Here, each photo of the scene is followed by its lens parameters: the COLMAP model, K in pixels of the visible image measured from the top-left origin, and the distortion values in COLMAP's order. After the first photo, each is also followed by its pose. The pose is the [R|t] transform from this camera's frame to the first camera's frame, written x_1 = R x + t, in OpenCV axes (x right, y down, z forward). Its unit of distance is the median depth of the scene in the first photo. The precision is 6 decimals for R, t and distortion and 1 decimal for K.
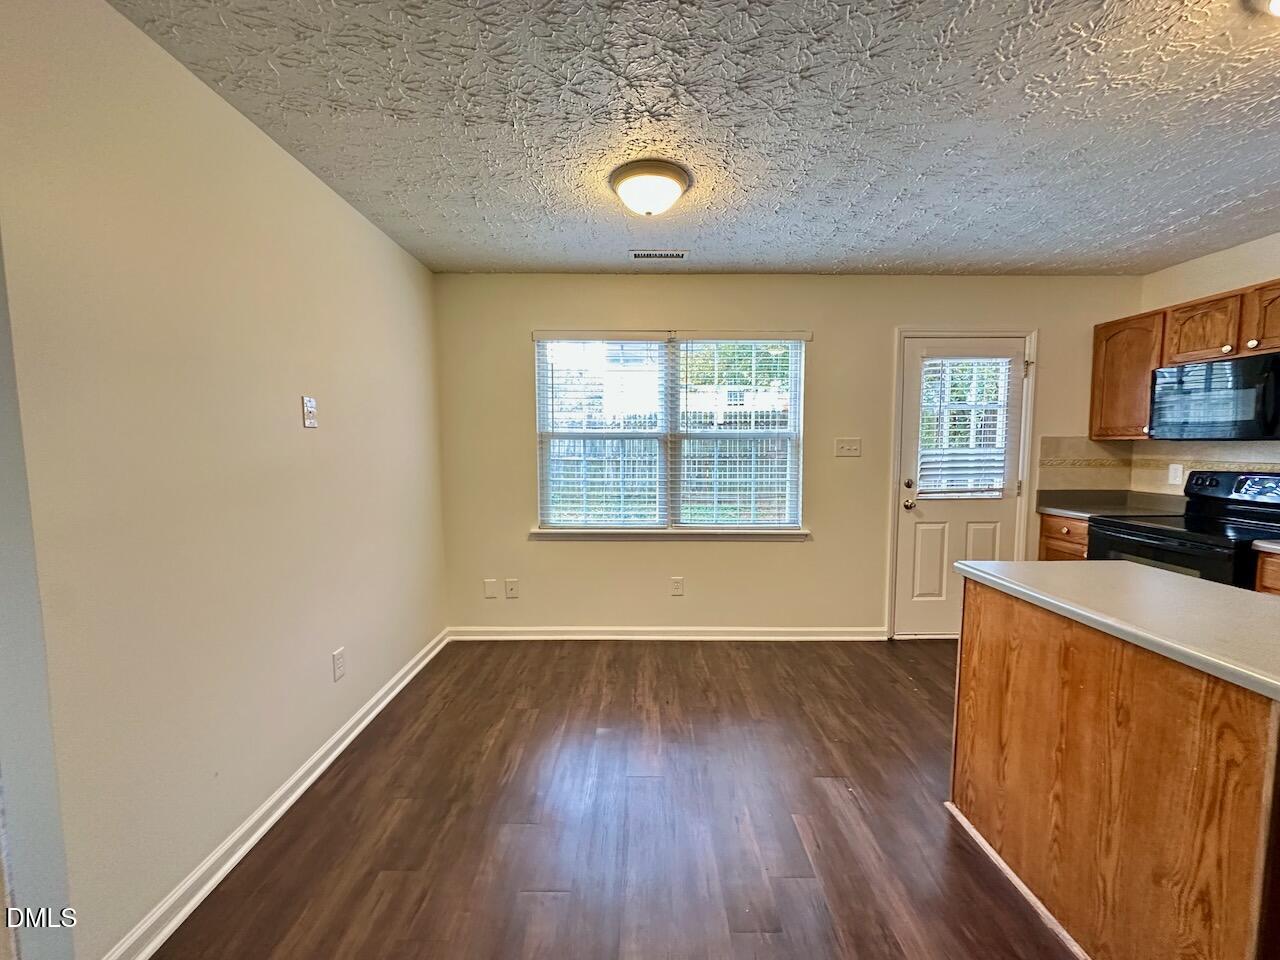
lens RADIAL K [[509.1, 0, 639.9], [0, 509.1, 482.4], [0, 0, 1]] dist [-0.001527, -0.000149]
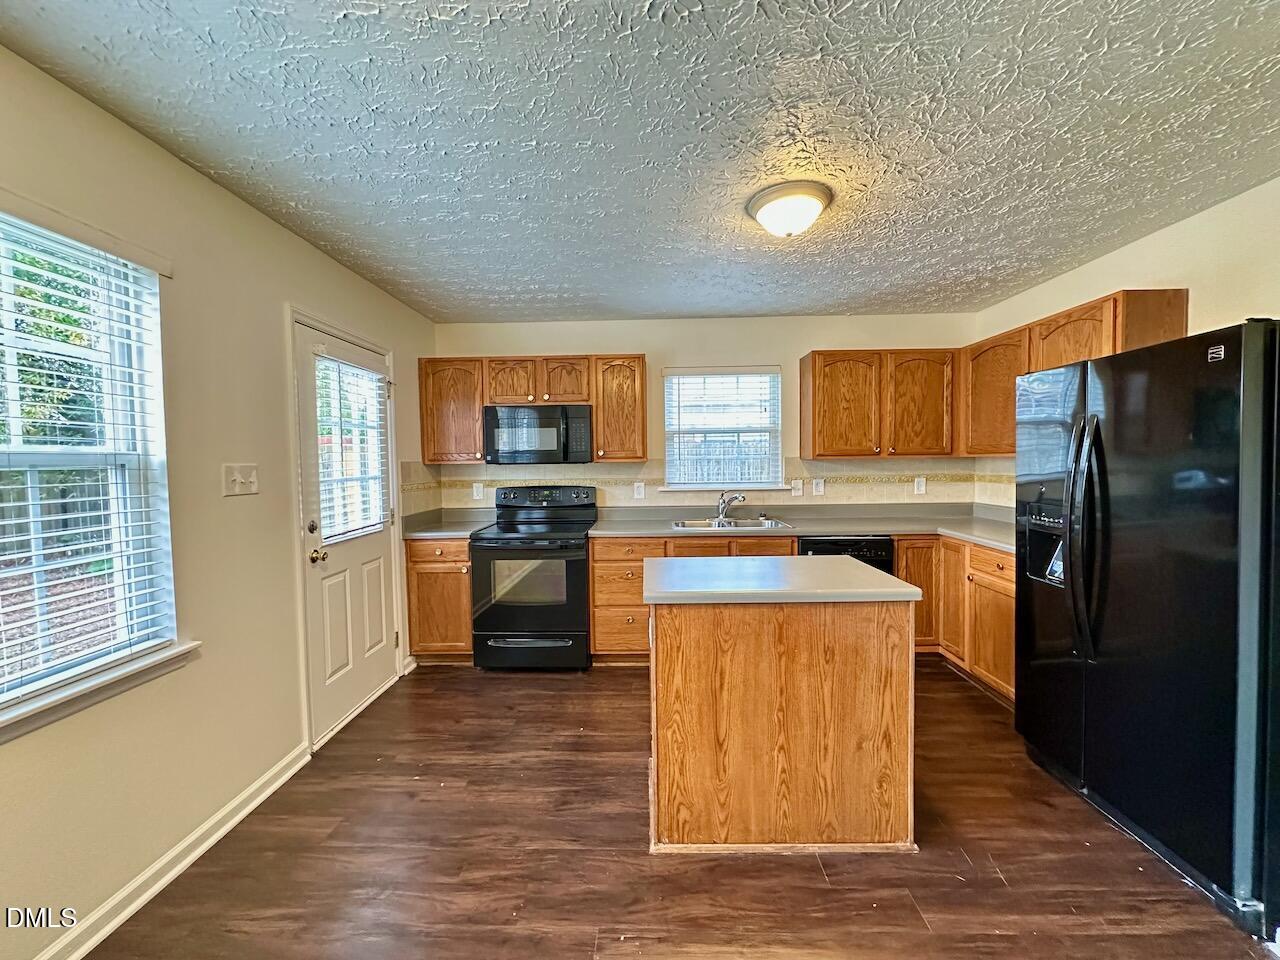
lens RADIAL K [[508.6, 0, 637.8], [0, 508.6, 482.2], [0, 0, 1]] dist [-0.003997, 0.000450]
pose [[0.028202, -0.041517, 0.998740, -0.244767], [0.091850, 0.995018, 0.038769, -0.066826], [-0.995373, 0.090641, 0.031875, 0.748944]]
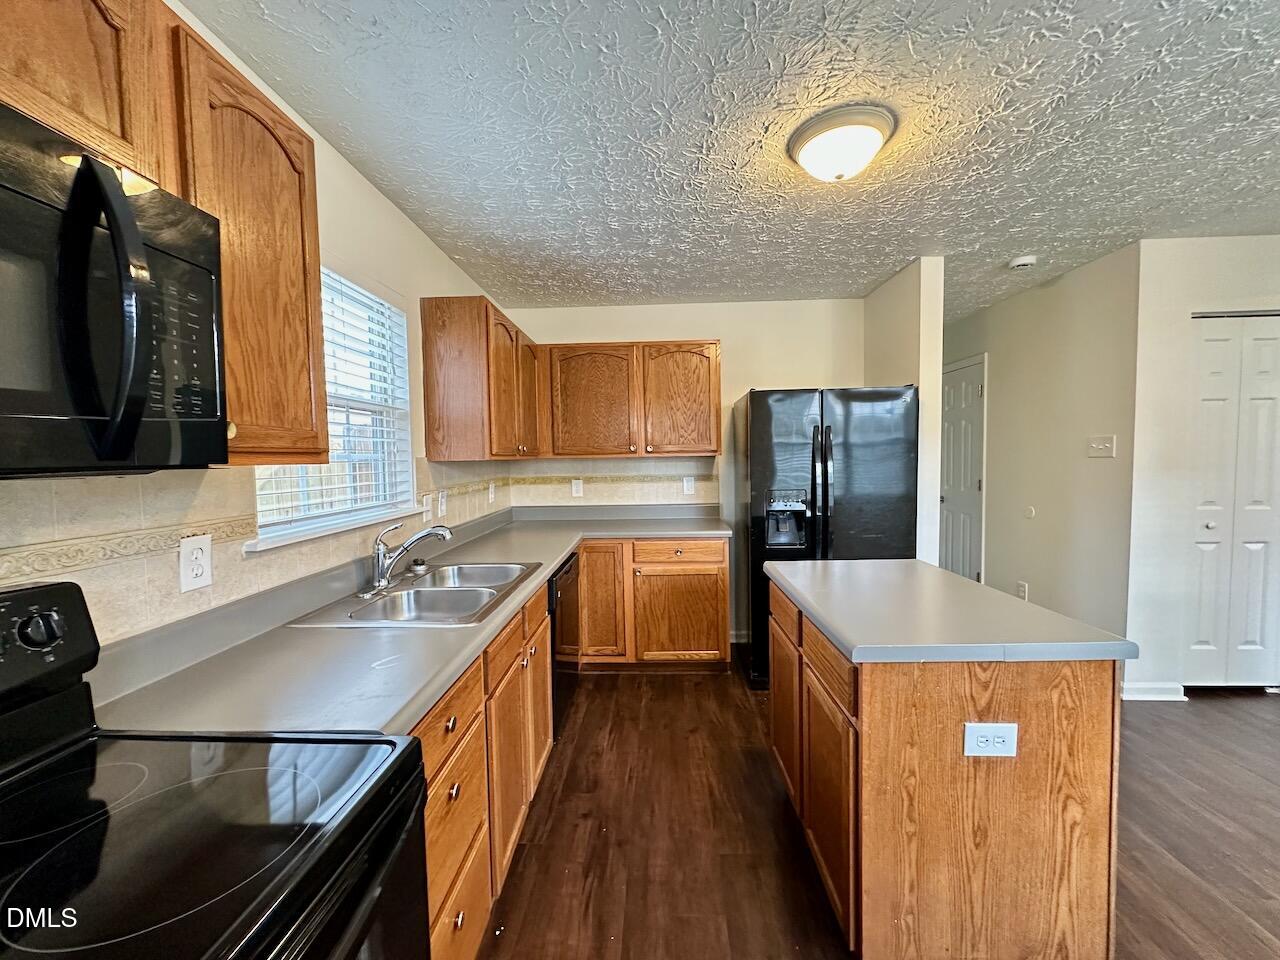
lens RADIAL K [[508.6, 0, 637.8], [0, 508.6, 482.2], [0, 0, 1]] dist [-0.003997, 0.000450]
pose [[-0.998678, 0.015279, 0.049073, 0.520960], [0.021525, 0.991361, 0.129384, -0.094516], [-0.046672, 0.130269, -0.990380, 1.082300]]
